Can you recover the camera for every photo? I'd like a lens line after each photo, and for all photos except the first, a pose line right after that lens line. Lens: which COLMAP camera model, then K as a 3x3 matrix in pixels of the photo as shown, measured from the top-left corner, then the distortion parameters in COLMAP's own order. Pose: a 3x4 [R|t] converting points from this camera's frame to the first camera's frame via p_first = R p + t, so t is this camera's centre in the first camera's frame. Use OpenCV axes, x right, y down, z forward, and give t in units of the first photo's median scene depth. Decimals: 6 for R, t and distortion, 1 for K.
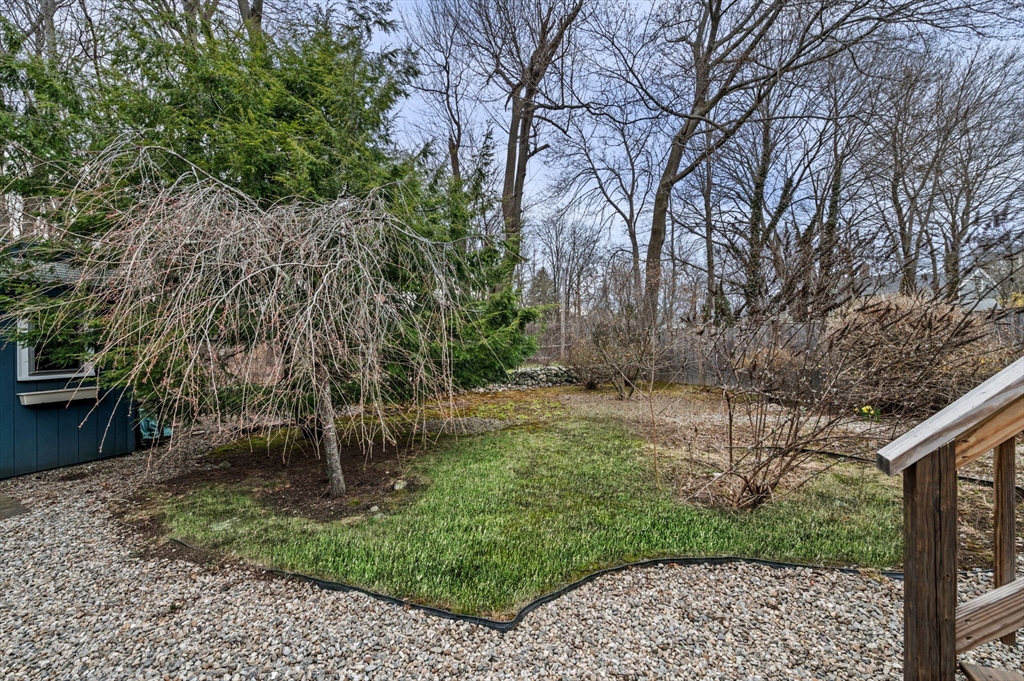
lens RADIAL K [[440.6, 0, 505.9], [0, 440.6, 333.1], [0, 0, 1]] dist [-0.019023, -0.000143]
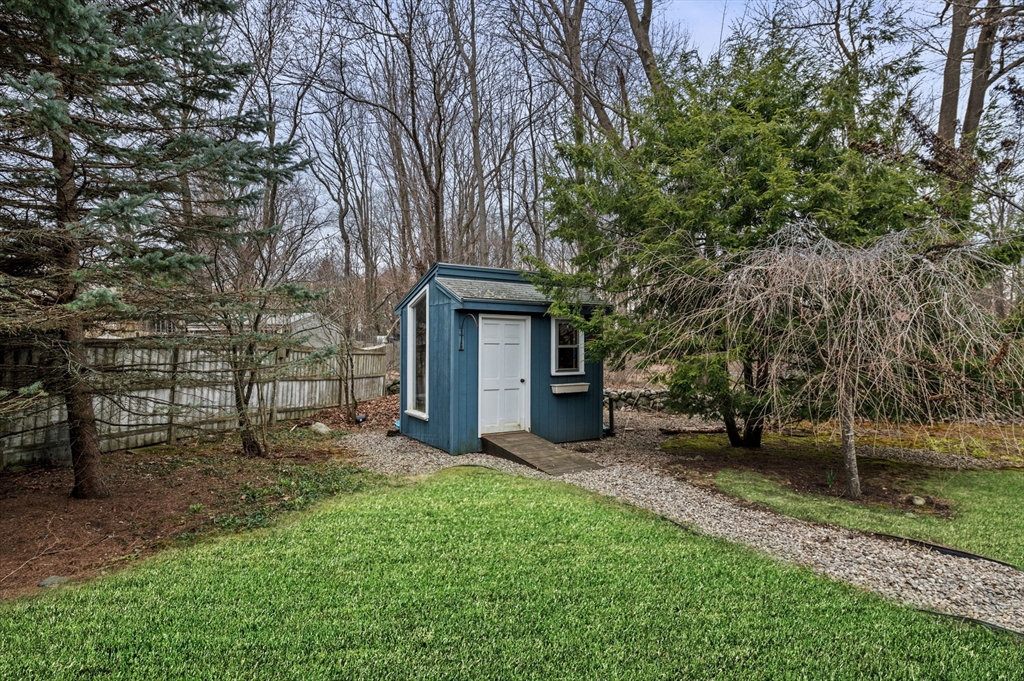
lens RADIAL K [[527.3, 0, 512.0], [0, 527.3, 340.5], [0, 0, 1]] dist [-0.006073, -0.000960]
pose [[0.801924, 0.020585, -0.597071, -0.050987], [-0.014883, 0.999784, 0.014480, -0.005238], [0.597241, -0.002726, 0.802058, -0.098049]]
